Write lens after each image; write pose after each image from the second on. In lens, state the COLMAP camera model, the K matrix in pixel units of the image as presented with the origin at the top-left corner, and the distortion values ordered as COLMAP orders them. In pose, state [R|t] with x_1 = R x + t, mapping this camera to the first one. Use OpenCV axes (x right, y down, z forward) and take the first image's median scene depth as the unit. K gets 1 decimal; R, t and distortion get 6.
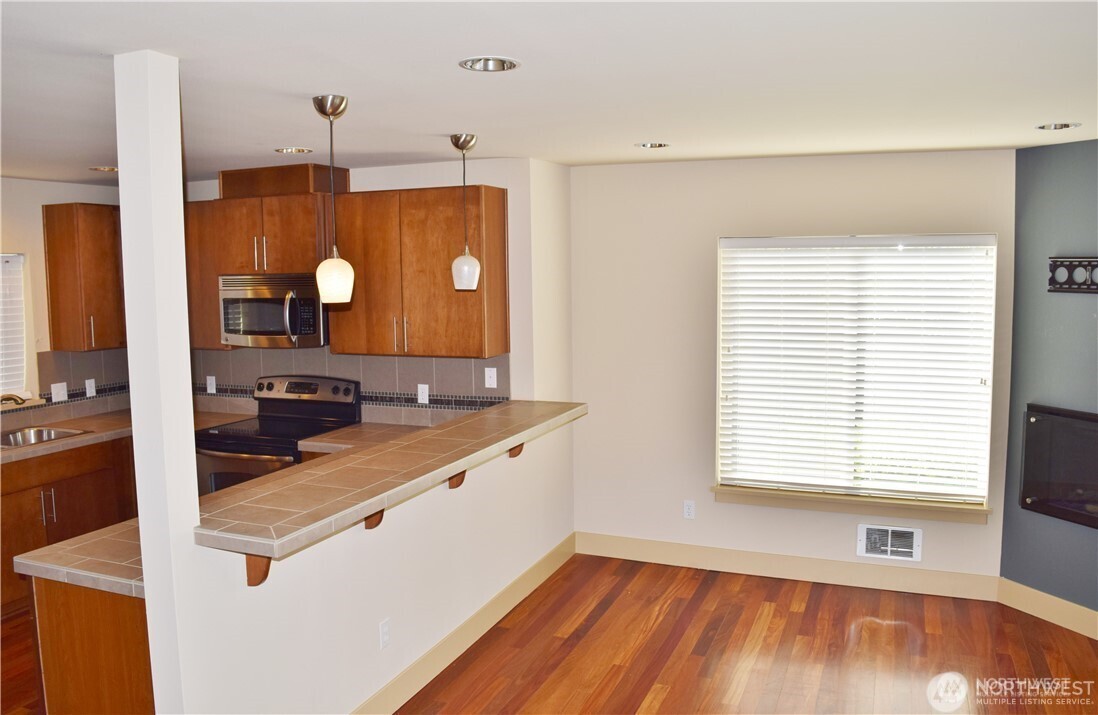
lens RADIAL K [[880.5, 0, 549.0], [0, 880.5, 357.5], [0, 0, 1]] dist [-0.077586, 0.003415]
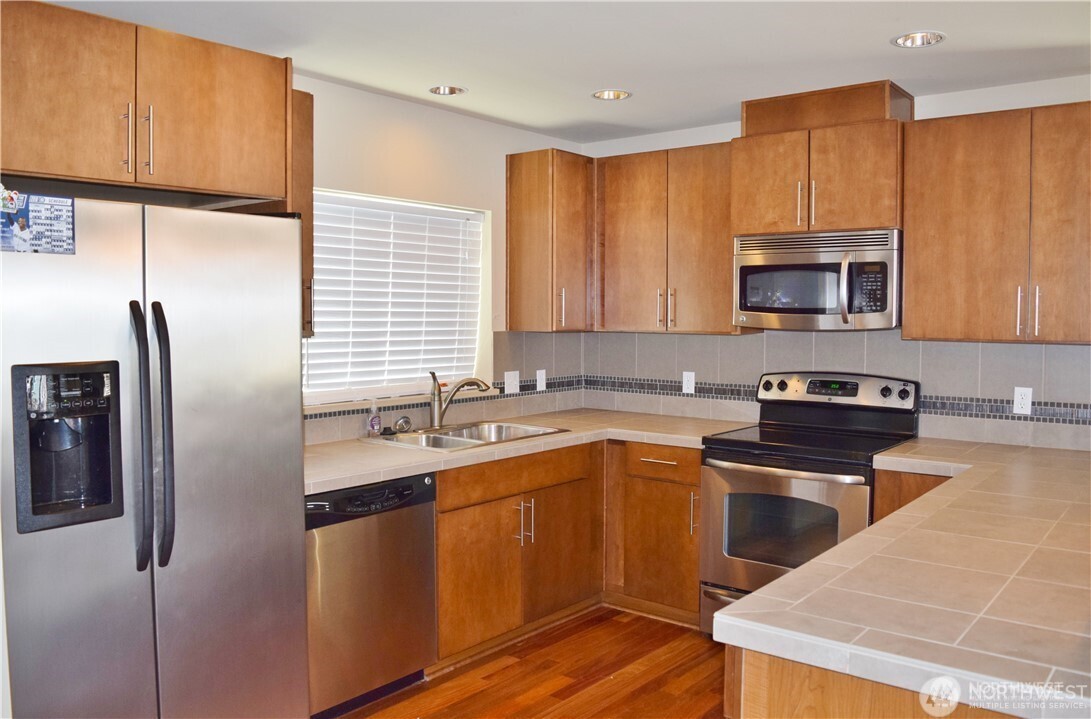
lens RADIAL K [[872.9, 0, 545.5], [0, 872.9, 359.5], [0, 0, 1]] dist [-0.090187, 0.002093]
pose [[0.955669, 0.031617, -0.292741, -0.338525], [-0.044040, 0.998383, -0.035942, 0.053865], [0.291131, 0.047241, 0.955516, 0.241288]]
